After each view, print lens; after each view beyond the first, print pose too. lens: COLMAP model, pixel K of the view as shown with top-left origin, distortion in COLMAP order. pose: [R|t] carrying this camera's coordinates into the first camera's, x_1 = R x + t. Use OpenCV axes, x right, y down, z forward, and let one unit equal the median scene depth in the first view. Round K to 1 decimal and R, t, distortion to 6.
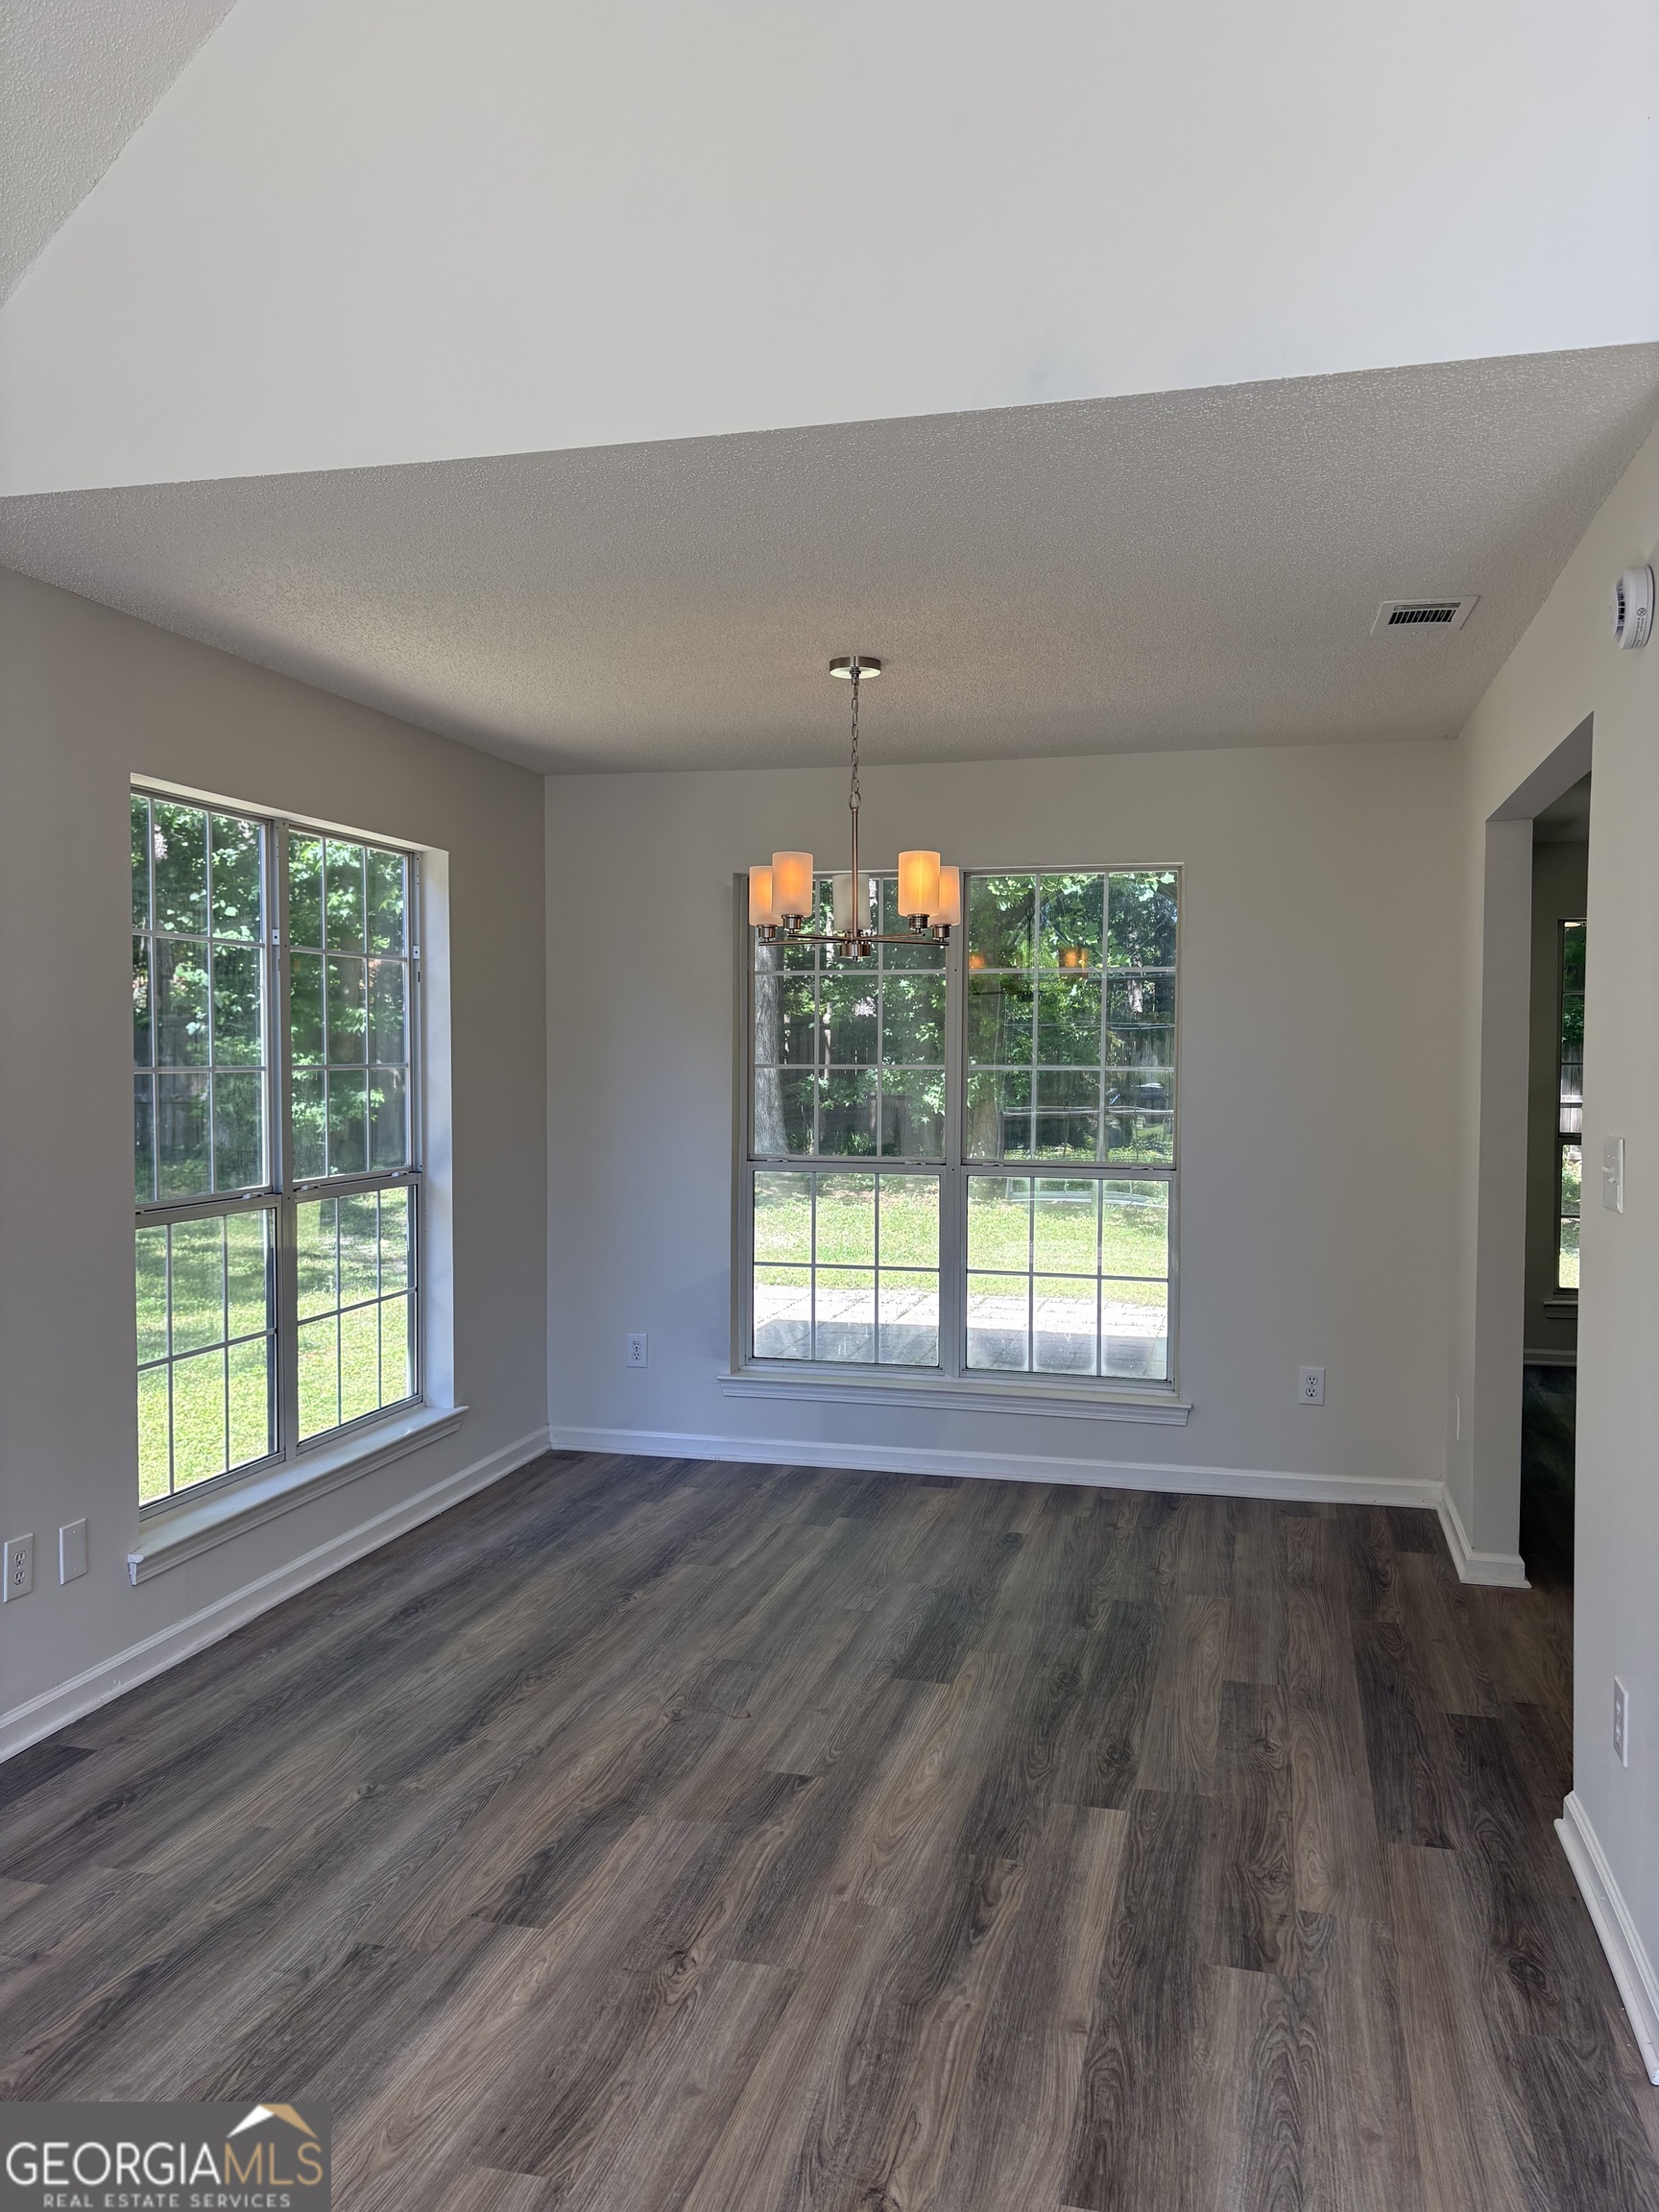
lens RADIAL K [[1682.6, 0, 830.0], [0, 1682.6, 1114.3], [0, 0, 1]] dist [0.078985, -0.082636]
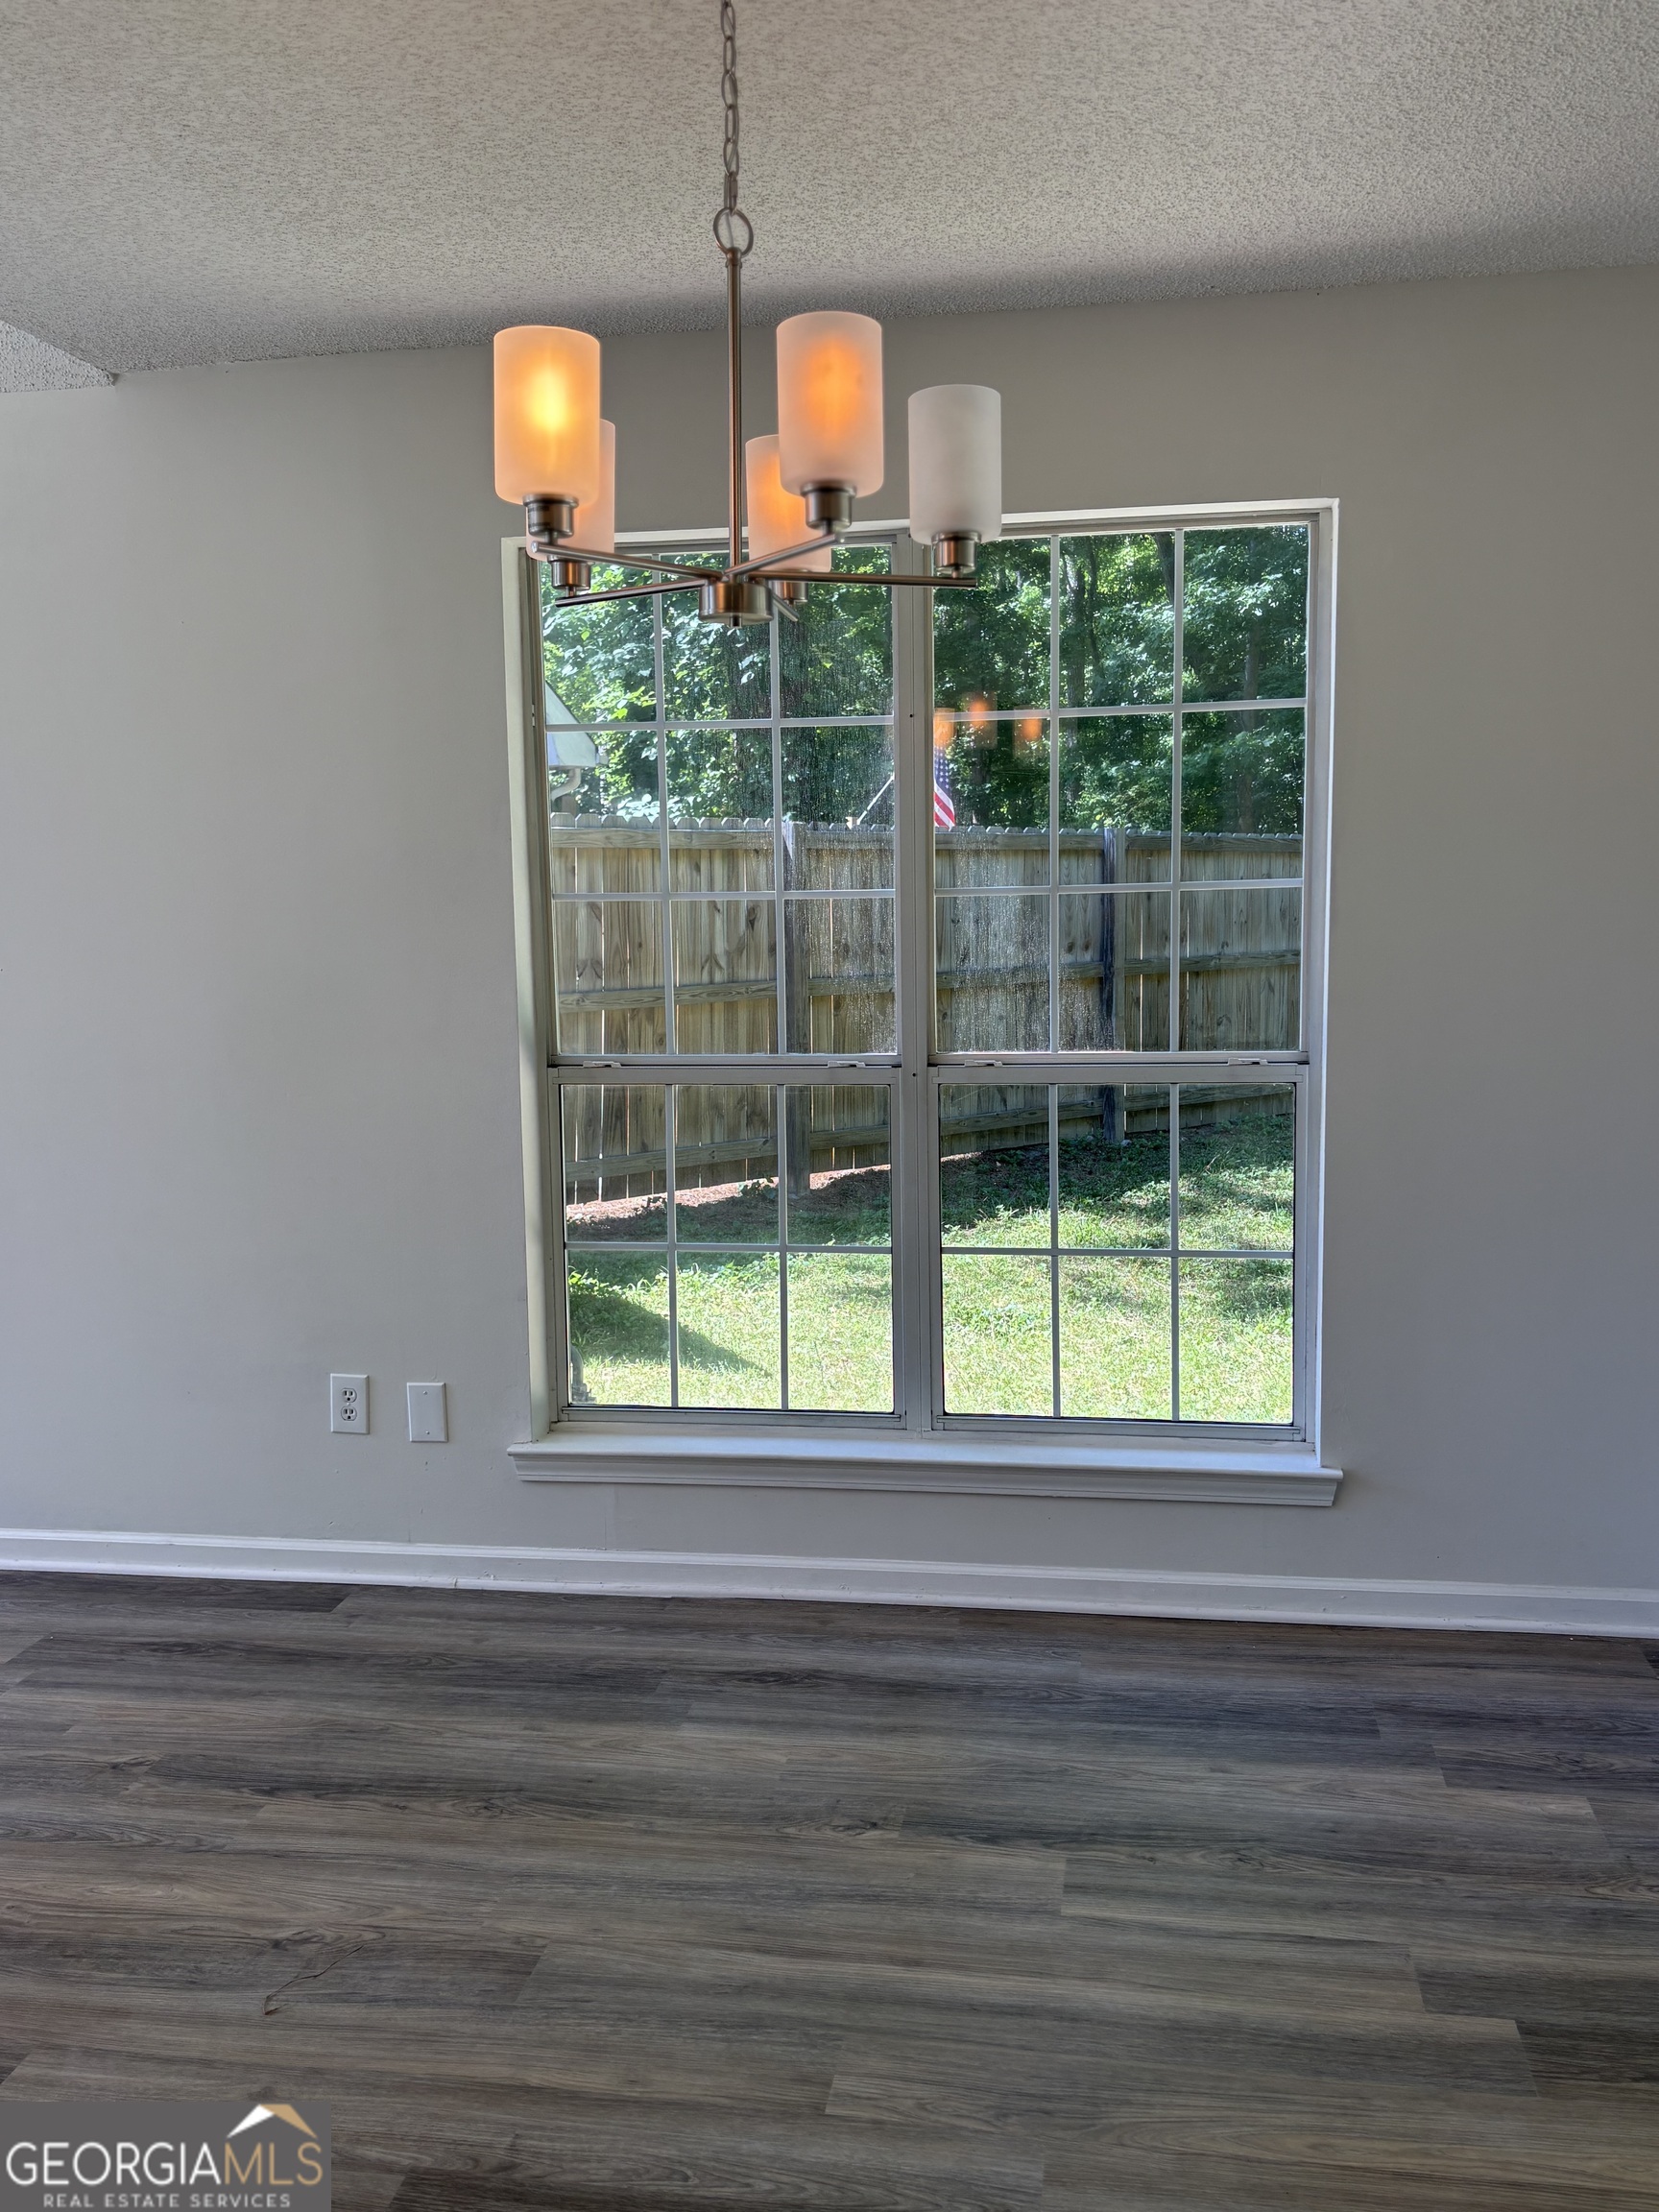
lens RADIAL K [[1867.9, 0, 820.1], [0, 1867.9, 1099.1], [0, 0, 1]] dist [0.025453, 0.008360]
pose [[0.083360, 0.102983, -0.991184, 0.485196], [-0.019168, 0.994628, 0.101729, -0.016408], [0.996335, 0.010519, 0.084886, 0.969770]]
